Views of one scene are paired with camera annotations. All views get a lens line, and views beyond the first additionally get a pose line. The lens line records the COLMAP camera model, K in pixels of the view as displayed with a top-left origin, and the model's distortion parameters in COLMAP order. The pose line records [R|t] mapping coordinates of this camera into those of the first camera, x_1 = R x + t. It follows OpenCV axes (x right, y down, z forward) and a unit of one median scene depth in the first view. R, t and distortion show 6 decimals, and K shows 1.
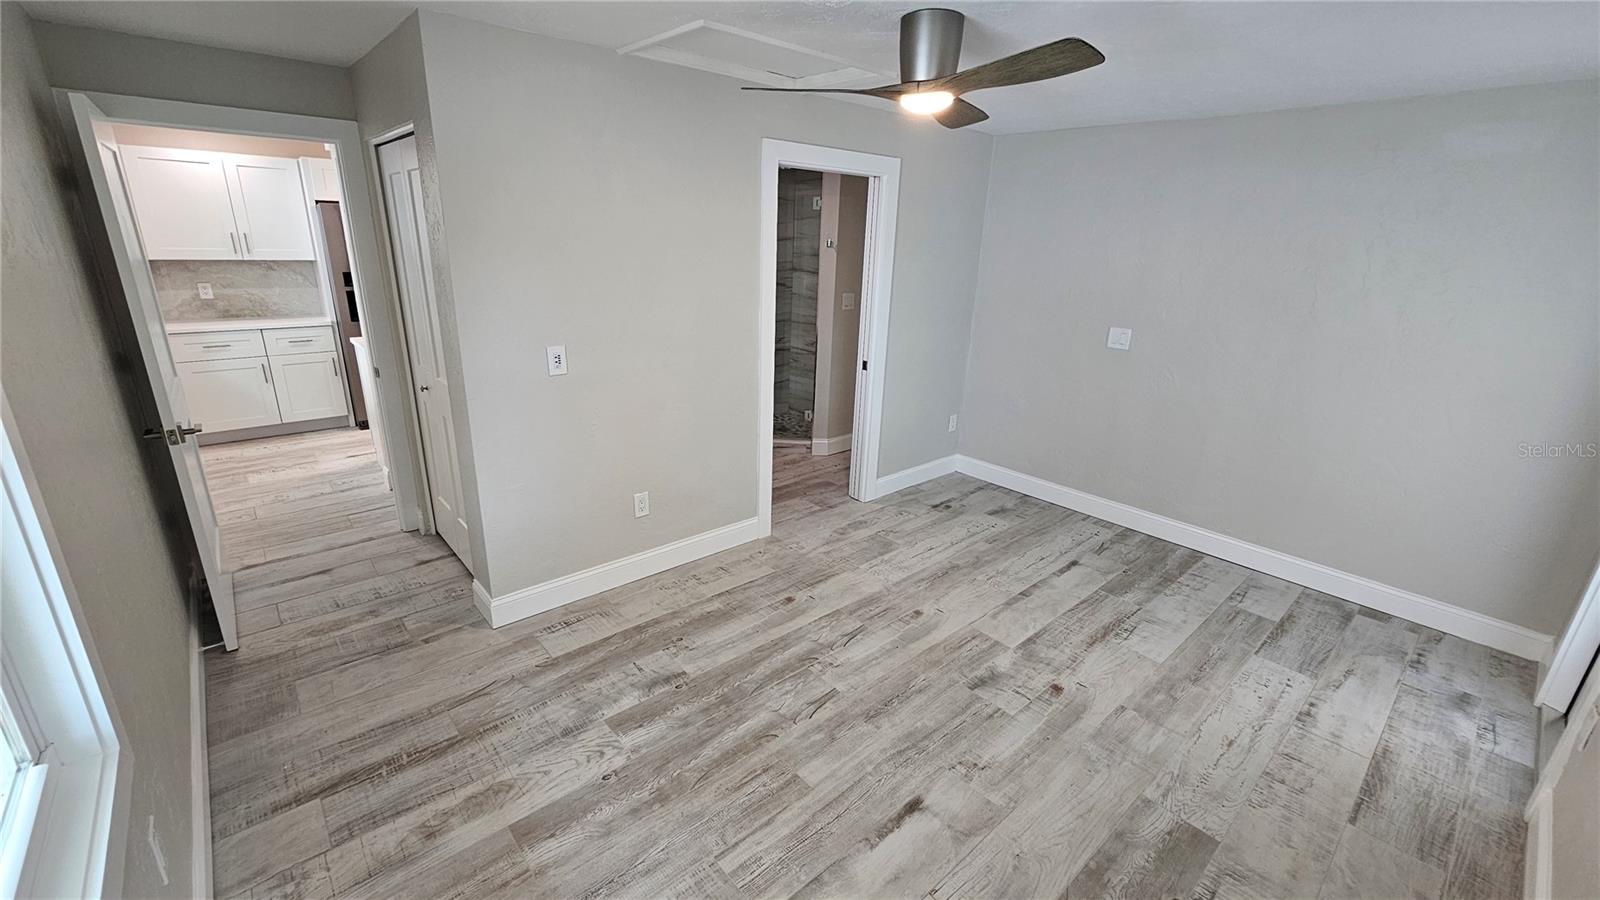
lens RADIAL K [[652.7, 0, 793.1], [0, 652.7, 452.8], [0, 0, 1]] dist [-0.002049, -0.000089]
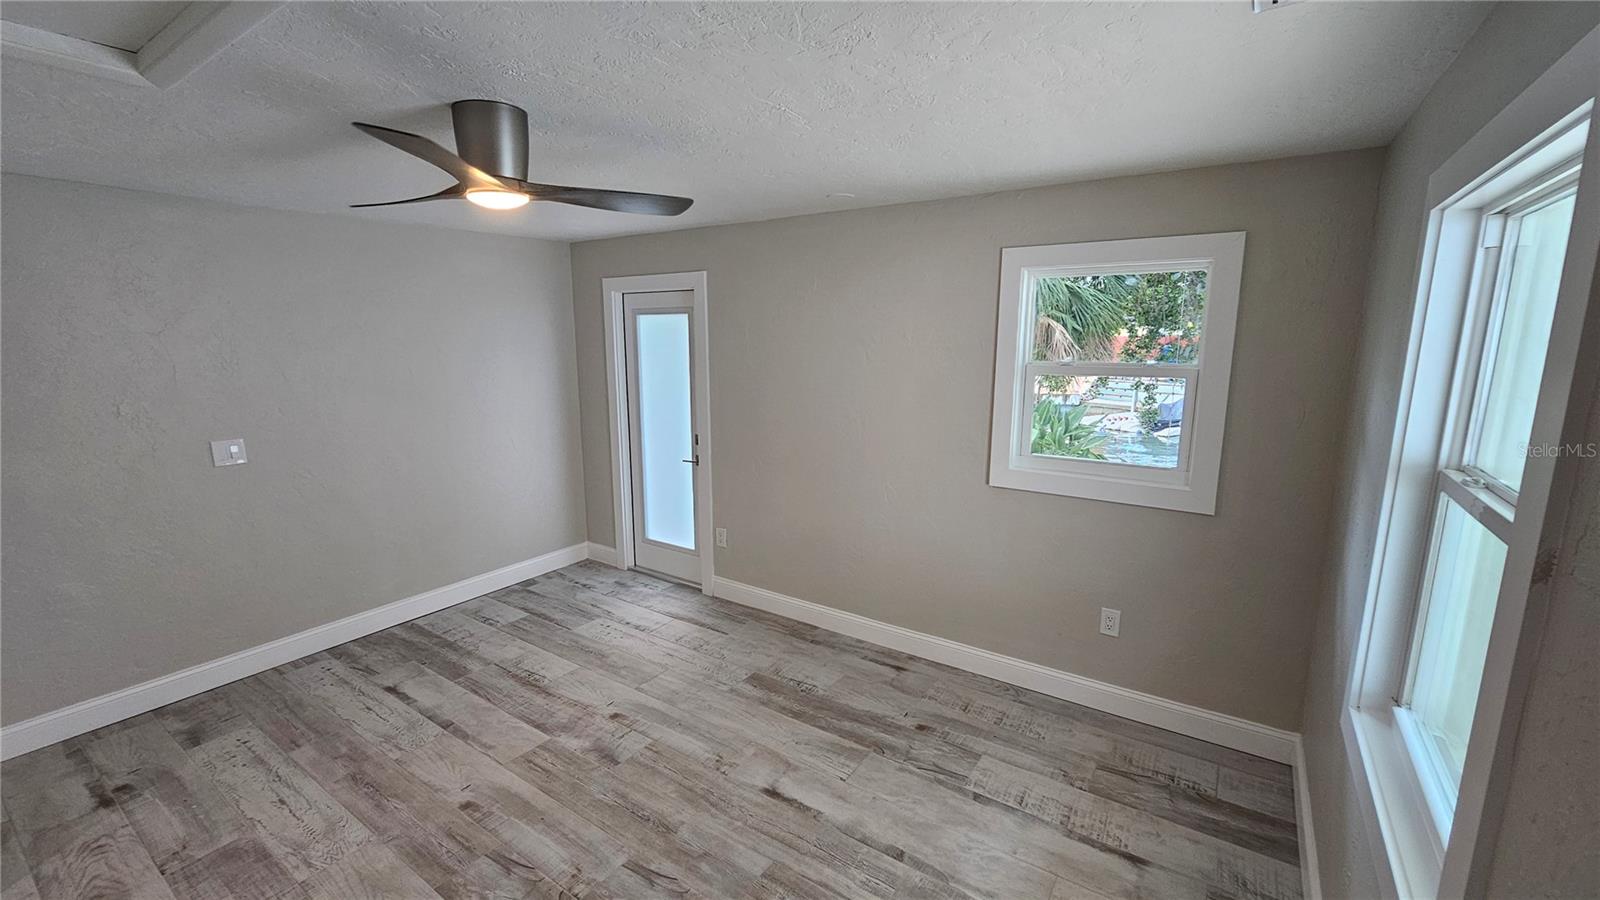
lens RADIAL K [[652.7, 0, 801.7], [0, 652.7, 452.0], [0, 0, 1]] dist [-0.002049, -0.000089]
pose [[-0.253054, -0.205438, 0.945388, -0.589146], [0.300298, 0.912246, 0.278617, -0.249692], [-0.919666, 0.354403, -0.169155, 0.647460]]
